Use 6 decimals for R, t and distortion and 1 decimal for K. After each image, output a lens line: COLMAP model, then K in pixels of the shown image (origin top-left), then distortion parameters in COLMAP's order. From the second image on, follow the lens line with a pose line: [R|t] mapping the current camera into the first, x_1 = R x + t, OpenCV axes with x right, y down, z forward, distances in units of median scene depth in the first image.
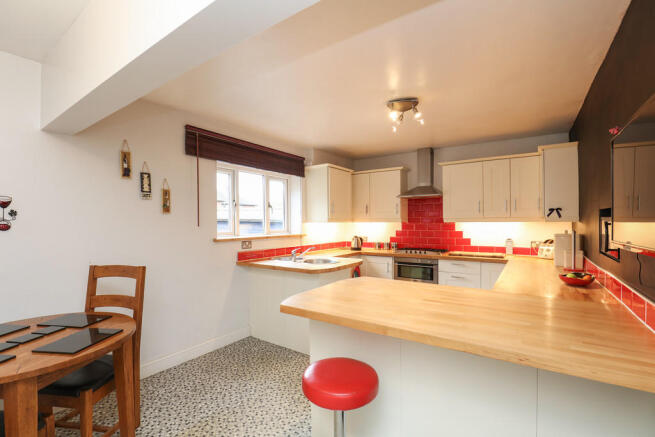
lens RADIAL K [[304.7, 0, 321.8], [0, 304.7, 220.3], [0, 0, 1]] dist [-0.001420, -0.000072]
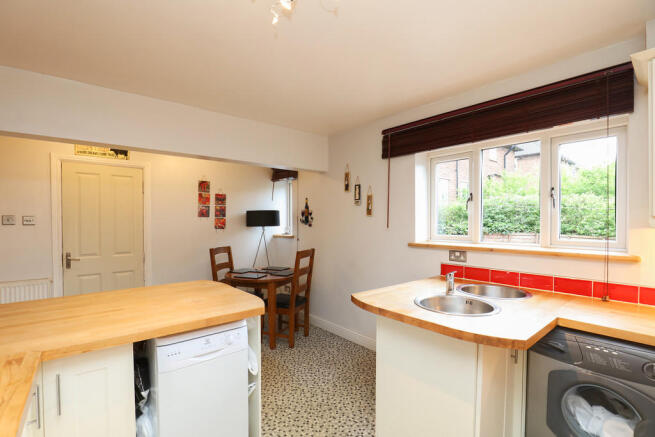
lens RADIAL K [[304.7, 0, 321.5], [0, 304.7, 223.2], [0, 0, 1]] dist [-0.001420, -0.000072]
pose [[-0.265663, 0.006277, -0.964046, 0.653131], [0.005420, 0.999973, 0.005017, -0.001077], [0.964051, -0.003893, -0.265690, 1.116537]]
